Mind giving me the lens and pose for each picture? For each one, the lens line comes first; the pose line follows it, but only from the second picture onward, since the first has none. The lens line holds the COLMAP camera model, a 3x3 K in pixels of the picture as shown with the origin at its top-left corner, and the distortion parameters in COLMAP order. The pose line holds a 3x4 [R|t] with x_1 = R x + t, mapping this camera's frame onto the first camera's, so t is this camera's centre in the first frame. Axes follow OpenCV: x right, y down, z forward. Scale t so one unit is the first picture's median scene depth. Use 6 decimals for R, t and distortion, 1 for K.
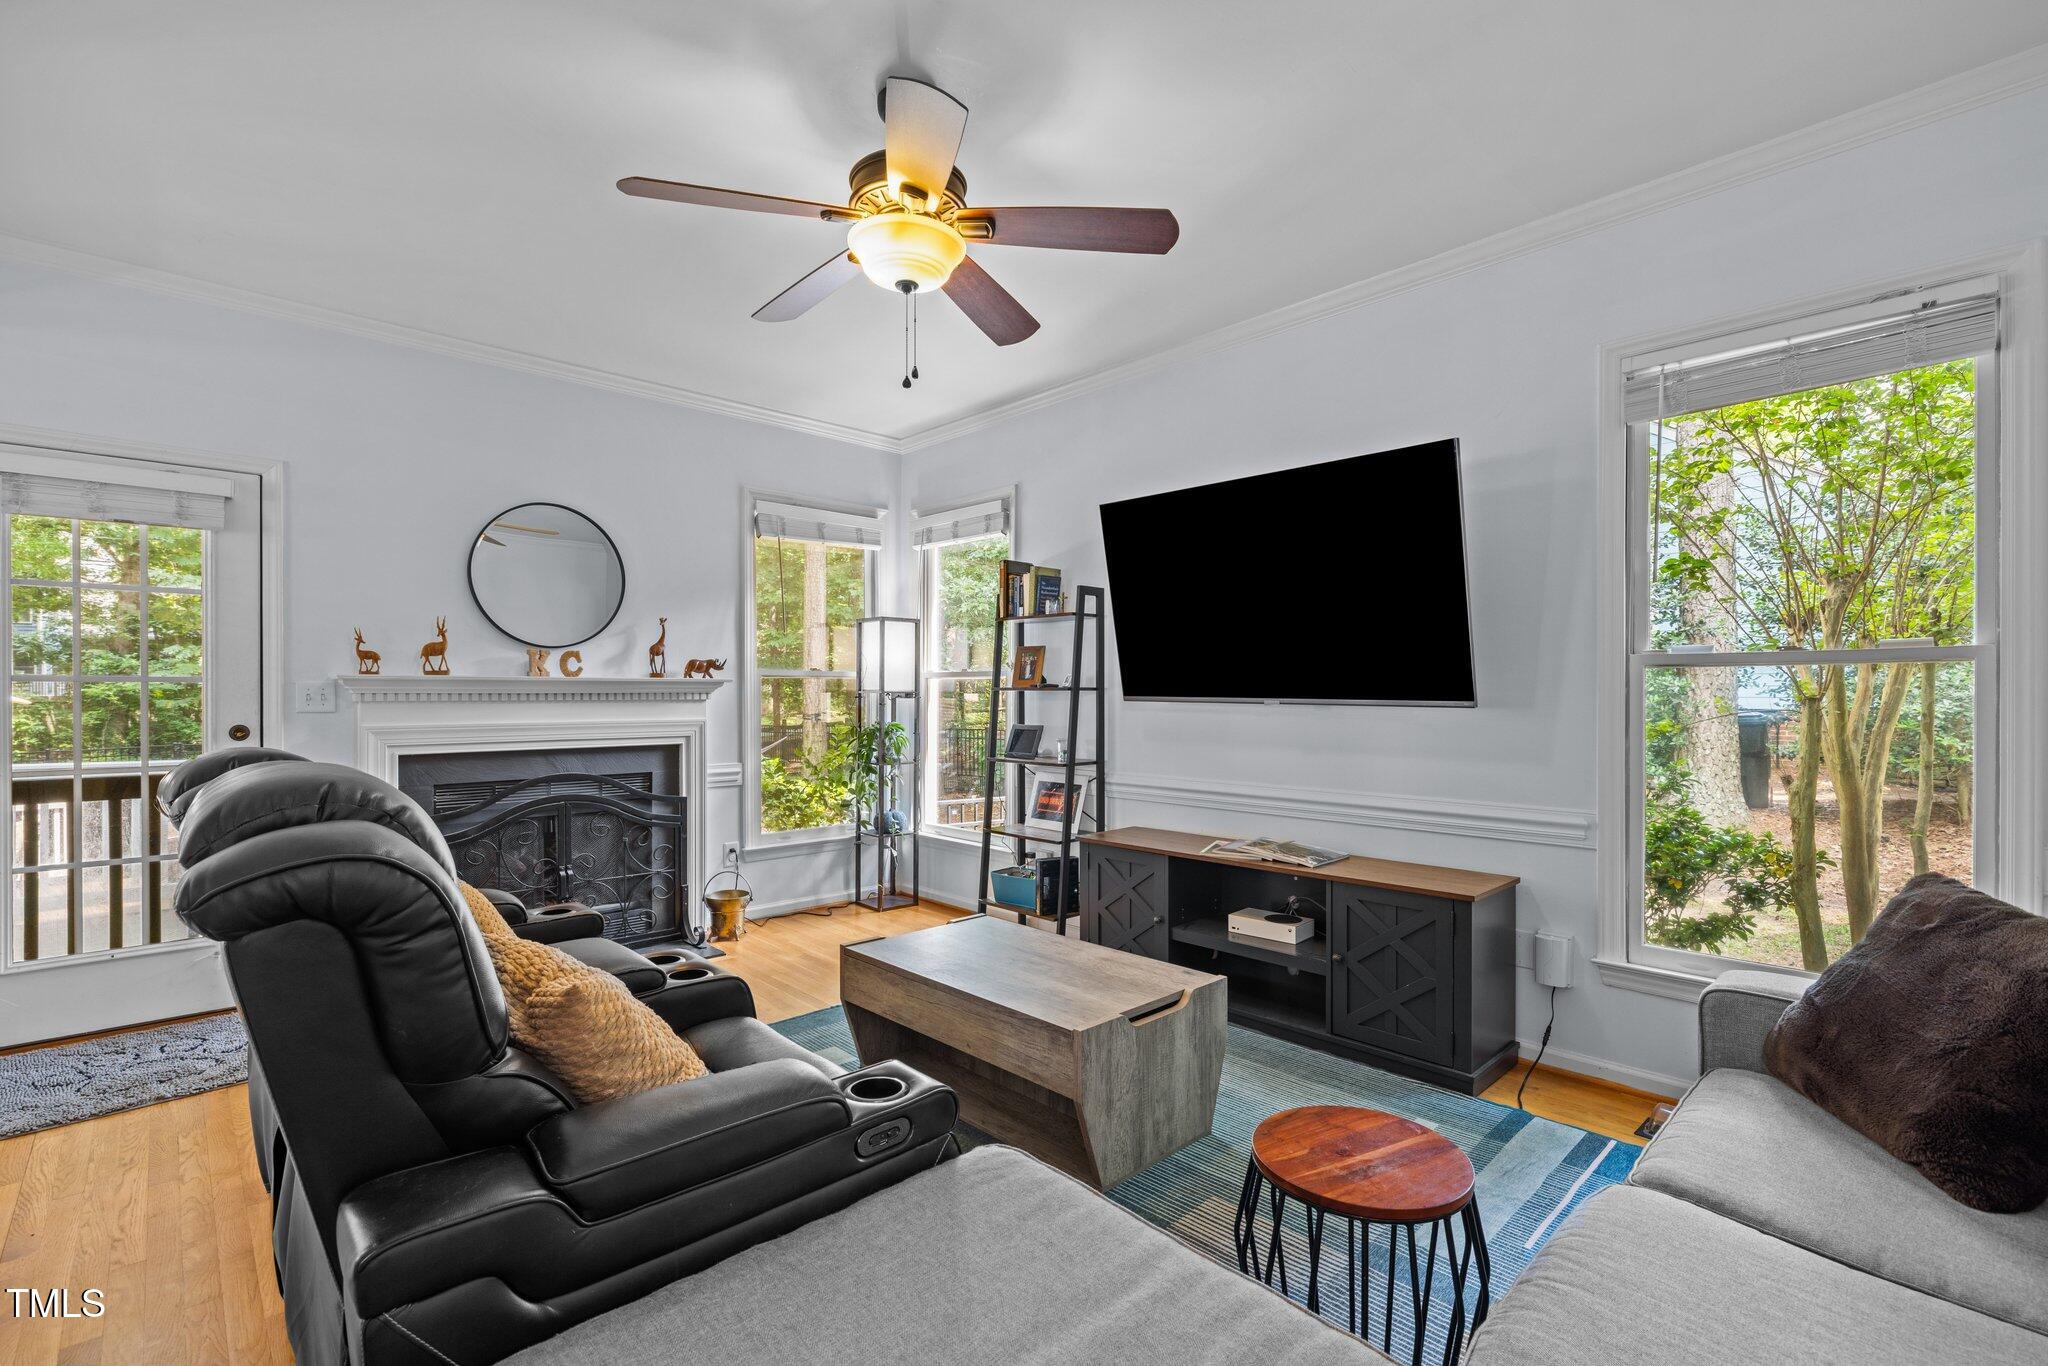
lens RADIAL K [[917.1, 0, 1024.0], [0, 917.1, 683.0], [0, 0, 1]] dist [-0.001037, -0.000024]
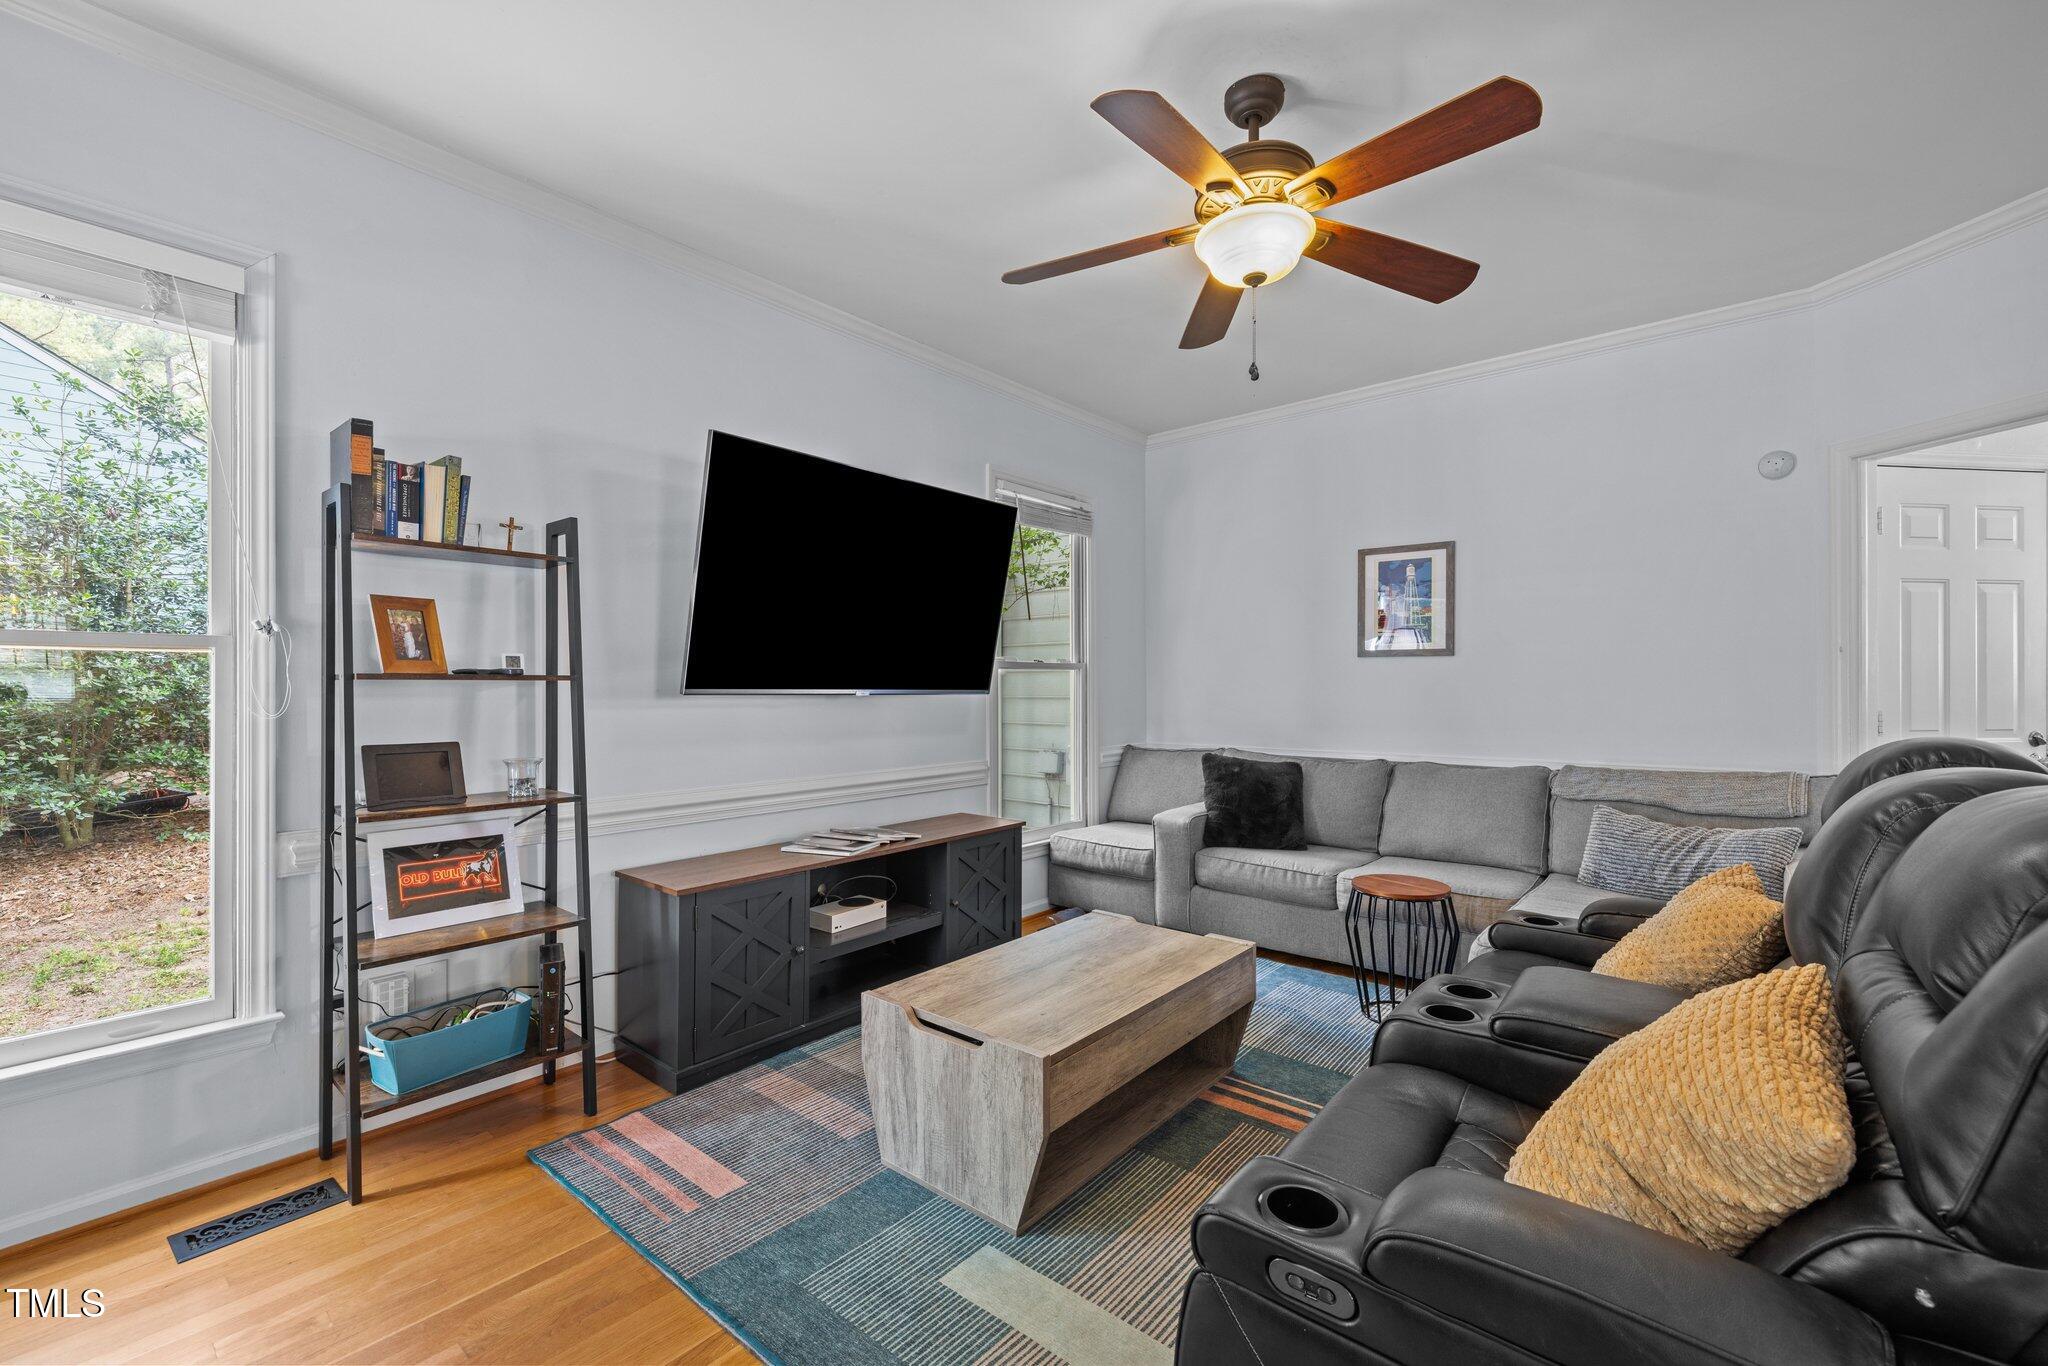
lens RADIAL K [[867.5, 0, 1024.0], [0, 867.5, 683.0], [0, 0, 1]] dist [0.000511, -0.000029]
pose [[-0.111476, -0.000293, 0.993767, -0.639922], [-0.012155, 0.999926, -0.001069, 0.007023], [-0.993693, -0.012198, -0.111471, 0.829933]]
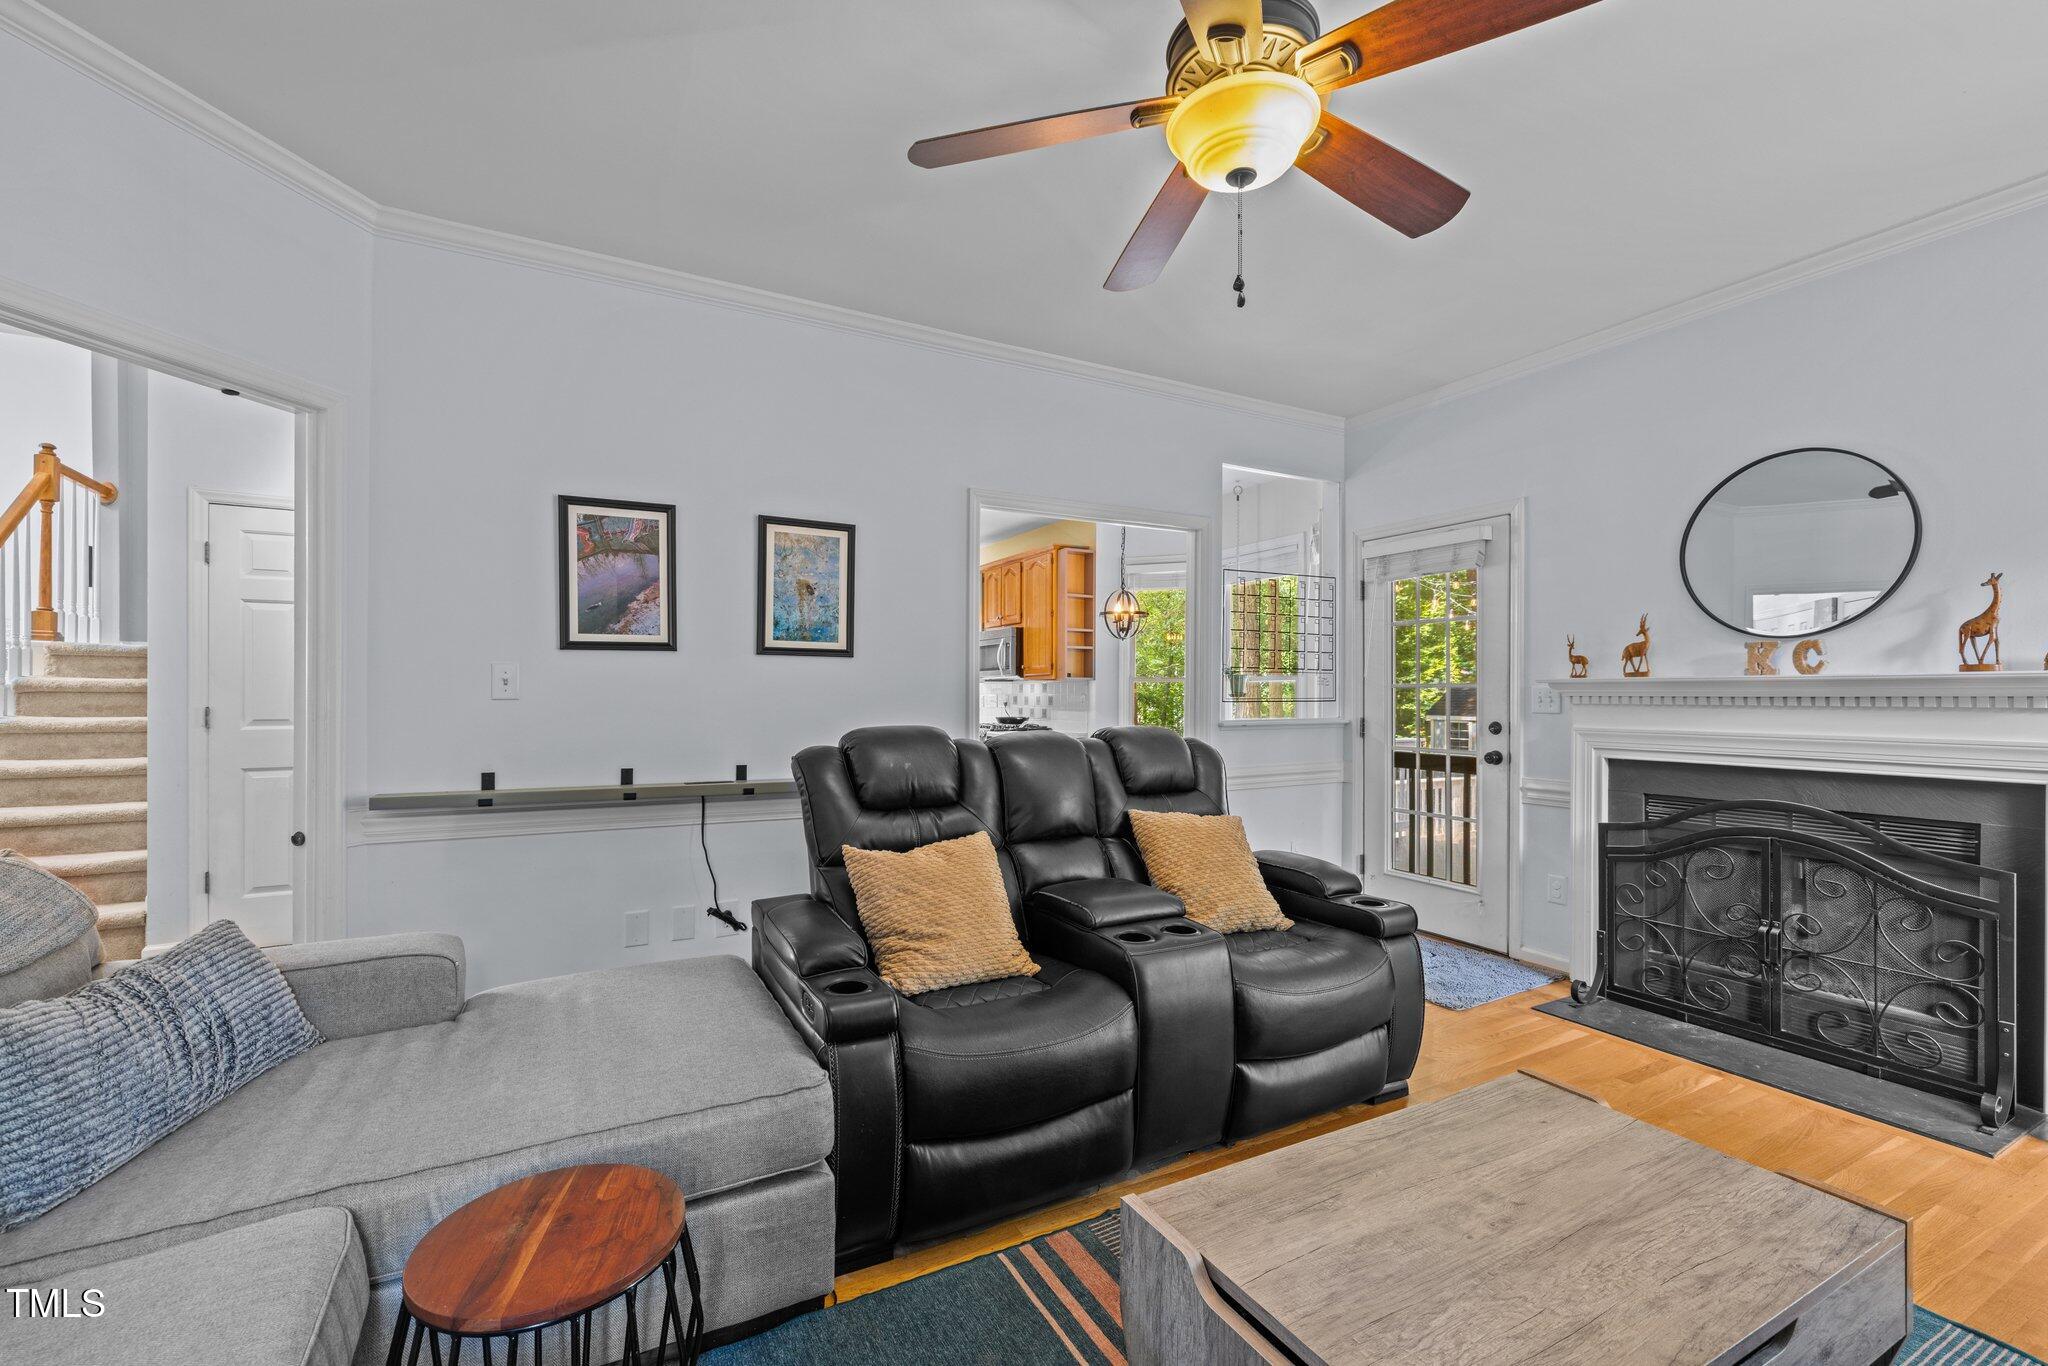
lens RADIAL K [[867.5, 0, 1024.0], [0, 867.5, 683.0], [0, 0, 1]] dist [0.000511, -0.000029]
pose [[-0.263516, -0.012824, -0.964570, 0.392694], [0.006458, 0.999866, -0.015057, 0.006937], [0.964634, -0.010197, -0.263397, 0.621296]]
